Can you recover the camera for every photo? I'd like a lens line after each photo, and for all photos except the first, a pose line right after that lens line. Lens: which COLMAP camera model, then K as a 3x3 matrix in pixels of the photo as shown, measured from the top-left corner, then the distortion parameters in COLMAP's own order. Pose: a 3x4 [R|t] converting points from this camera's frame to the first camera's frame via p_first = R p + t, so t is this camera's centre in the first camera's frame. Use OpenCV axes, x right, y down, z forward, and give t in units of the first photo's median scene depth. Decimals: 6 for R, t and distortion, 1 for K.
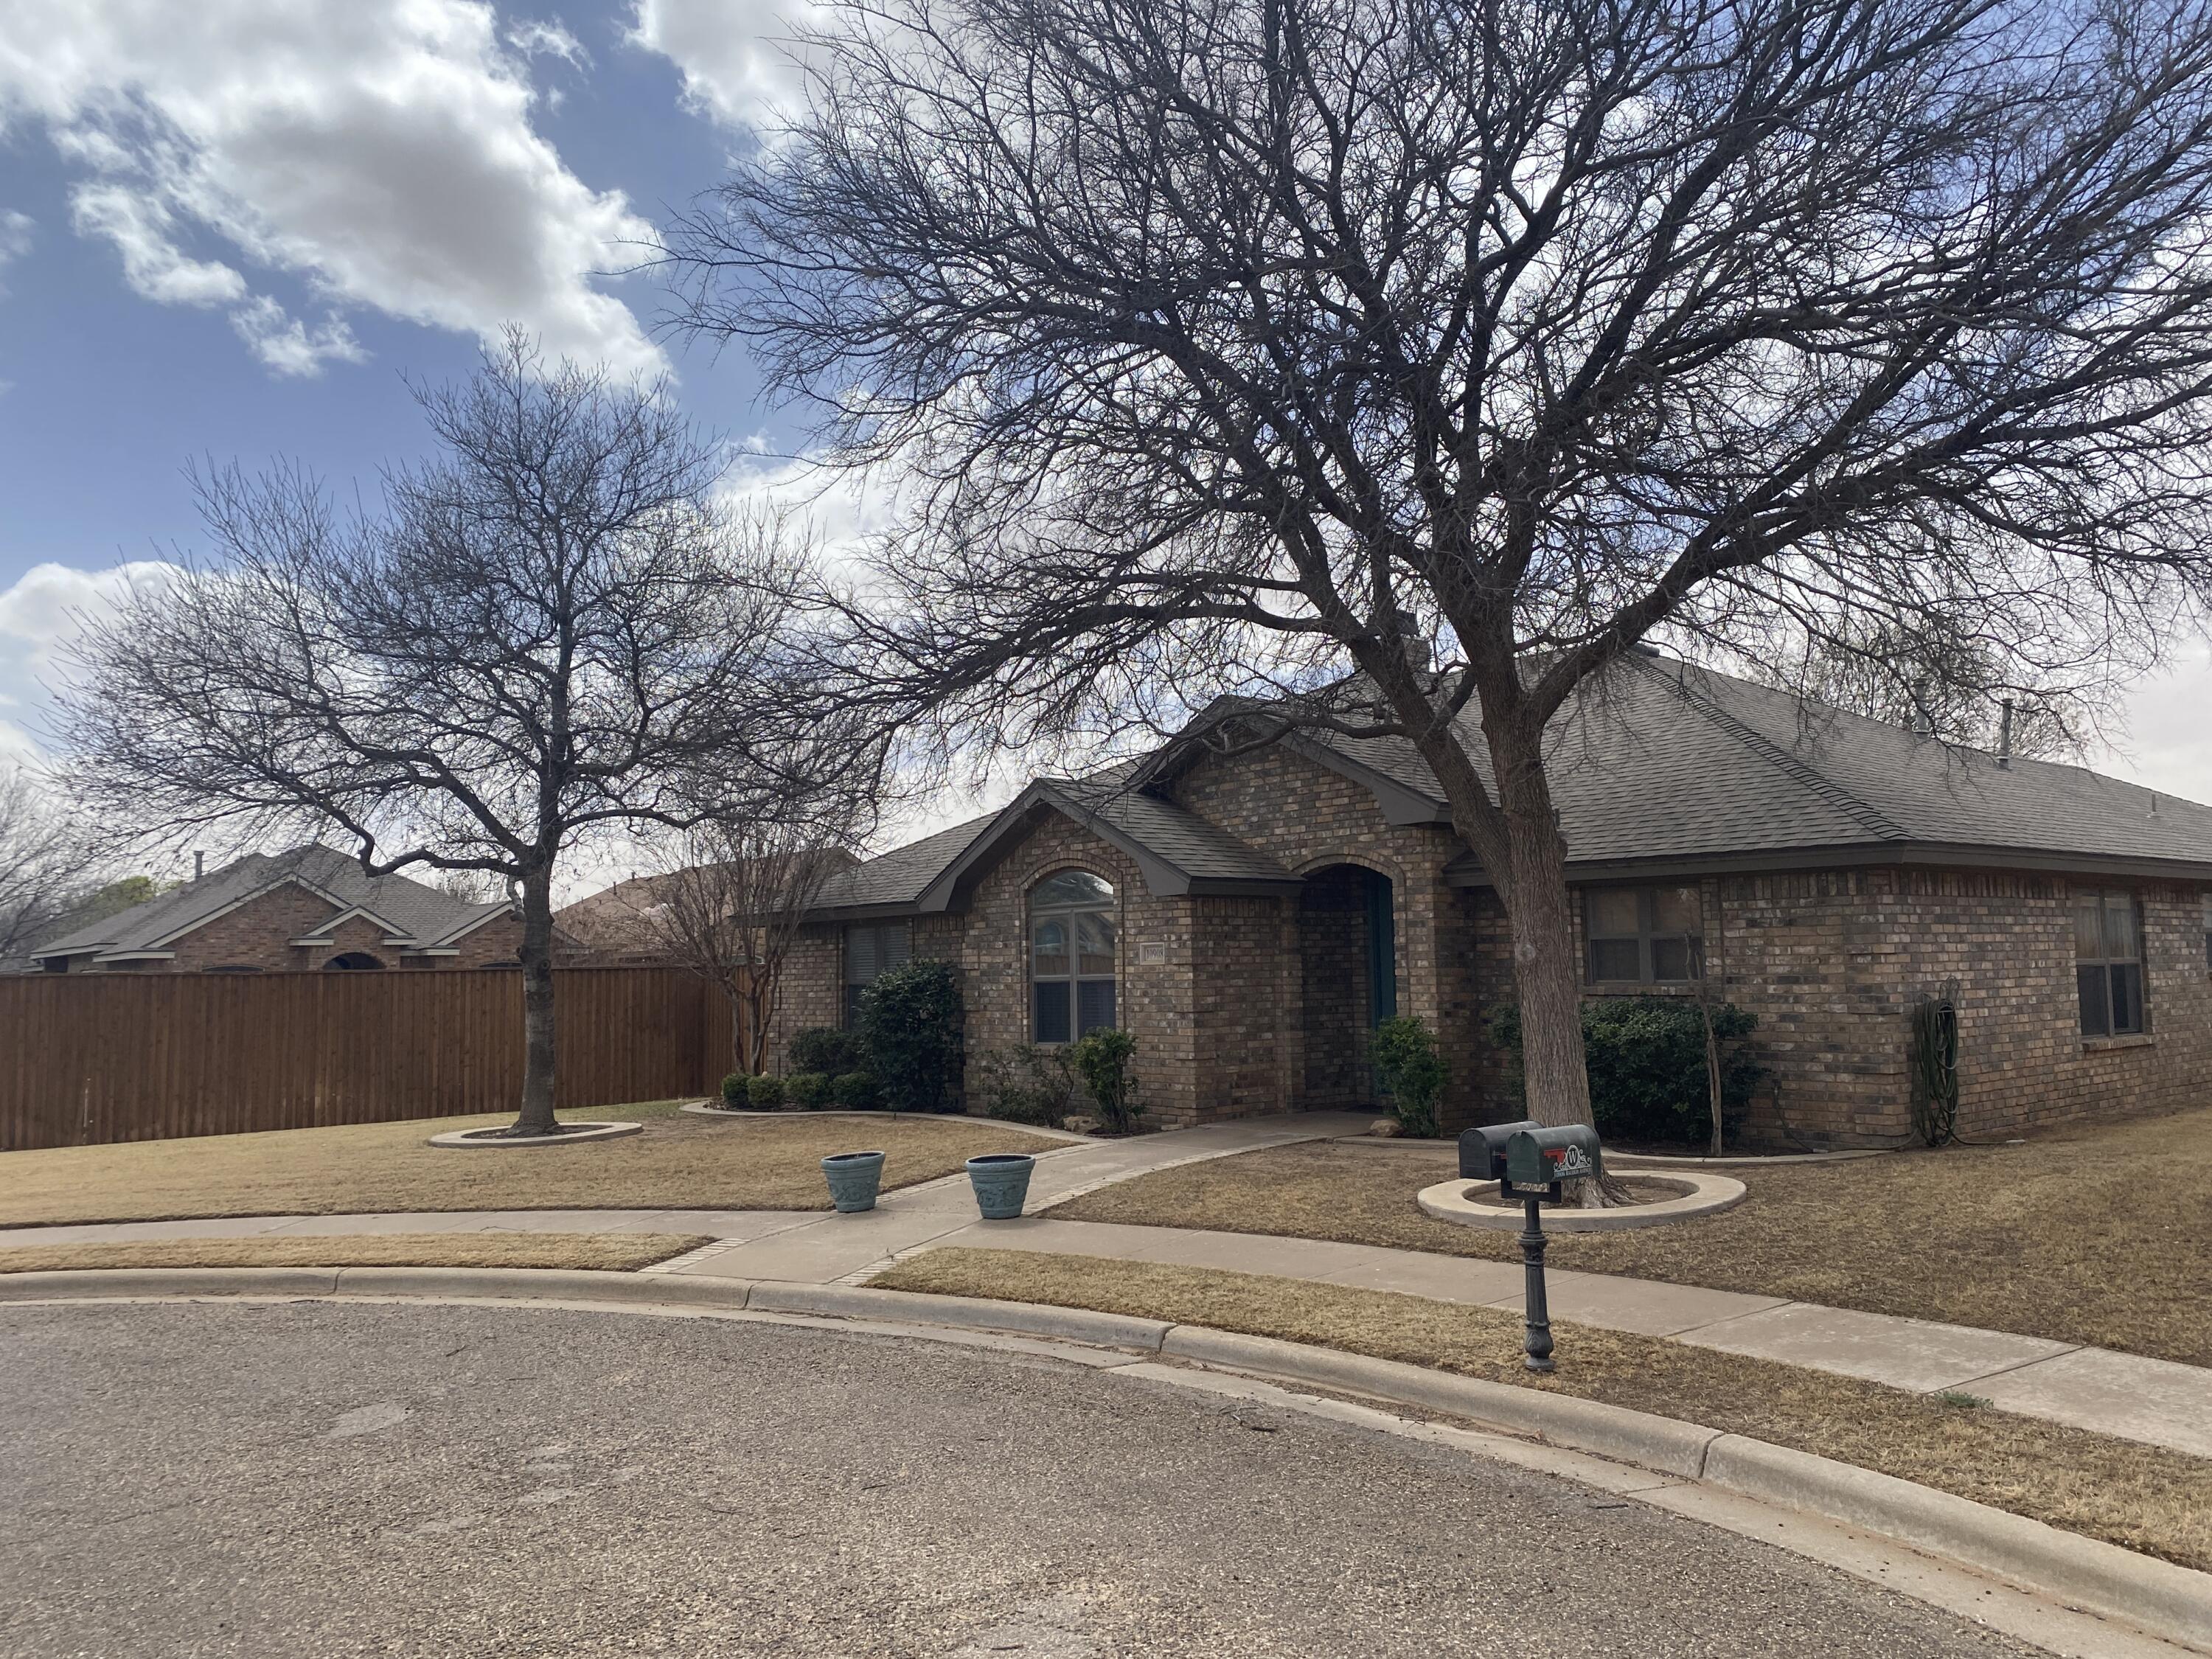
lens RADIAL K [[1658.8, 0, 1090.2], [0, 1658.8, 815.2], [0, 0, 1]] dist [0.080882, -0.092165]
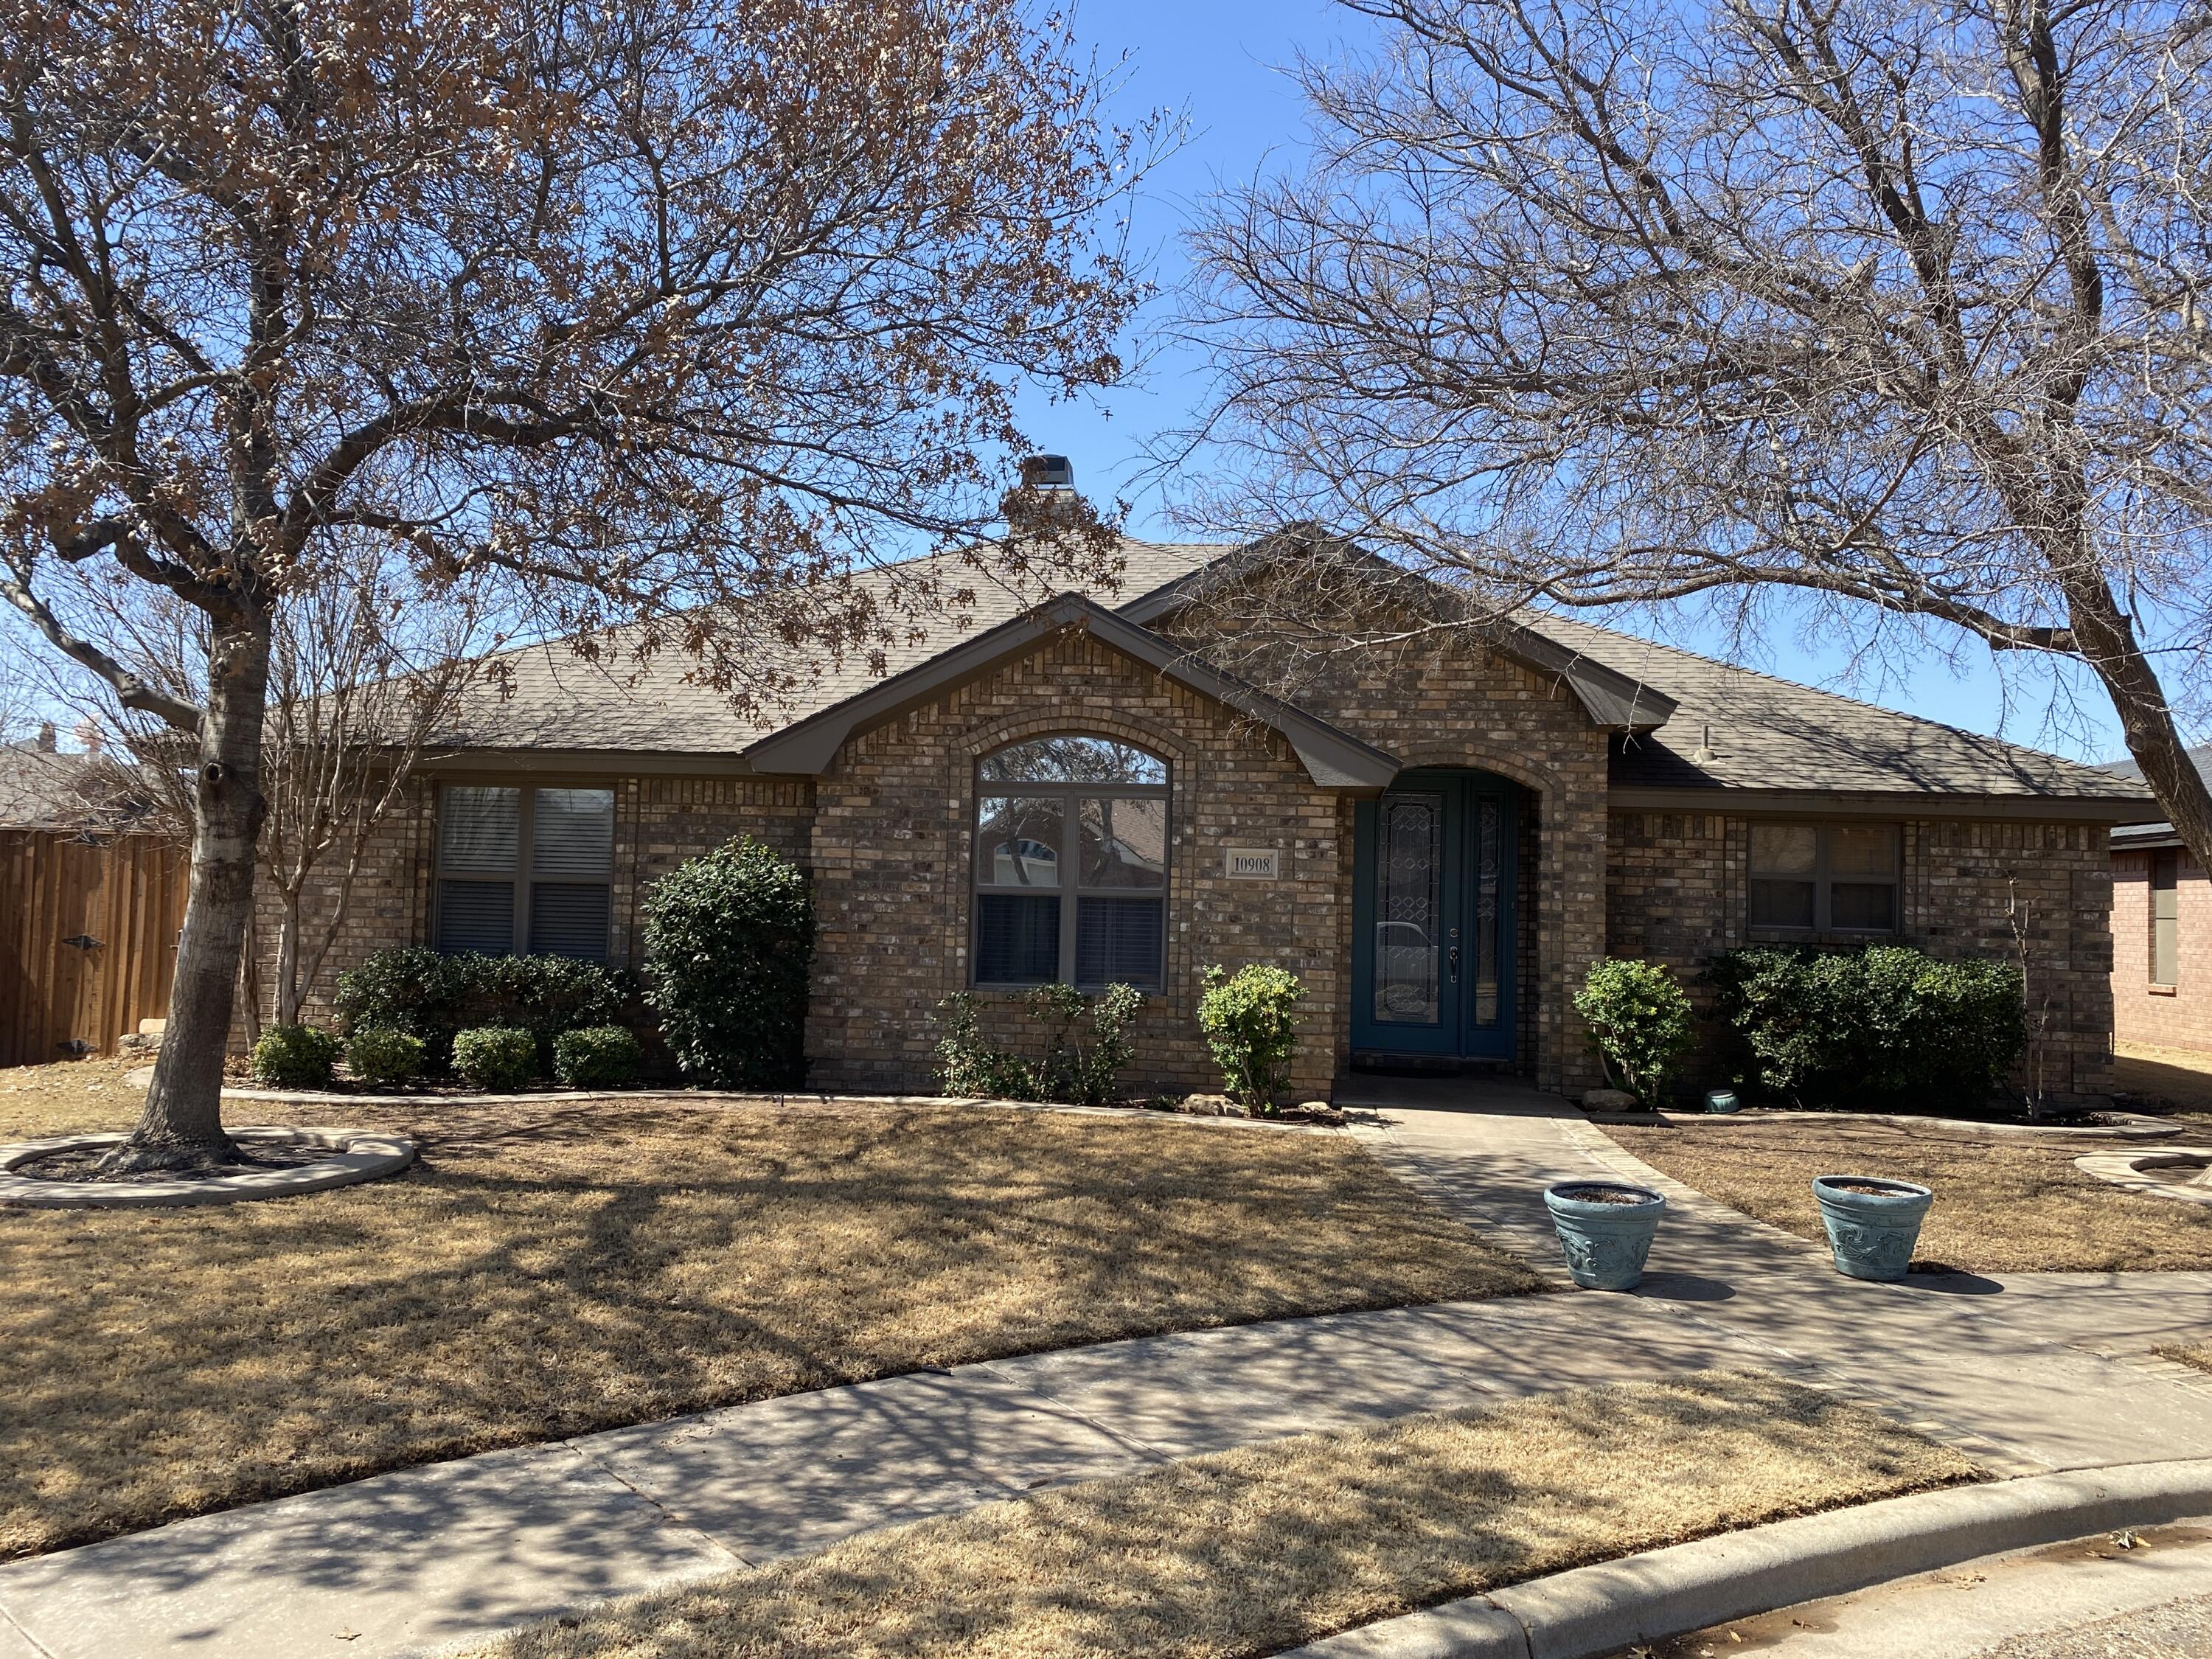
lens RADIAL K [[1658.8, 0, 1090.2], [0, 1658.8, 815.2], [0, 0, 1]] dist [0.080882, -0.092165]
pose [[0.737381, 0.075608, 0.671232, -0.527108], [-0.107784, 0.994154, 0.006424, 0.069601], [-0.666822, -0.077085, 0.741220, 0.551503]]
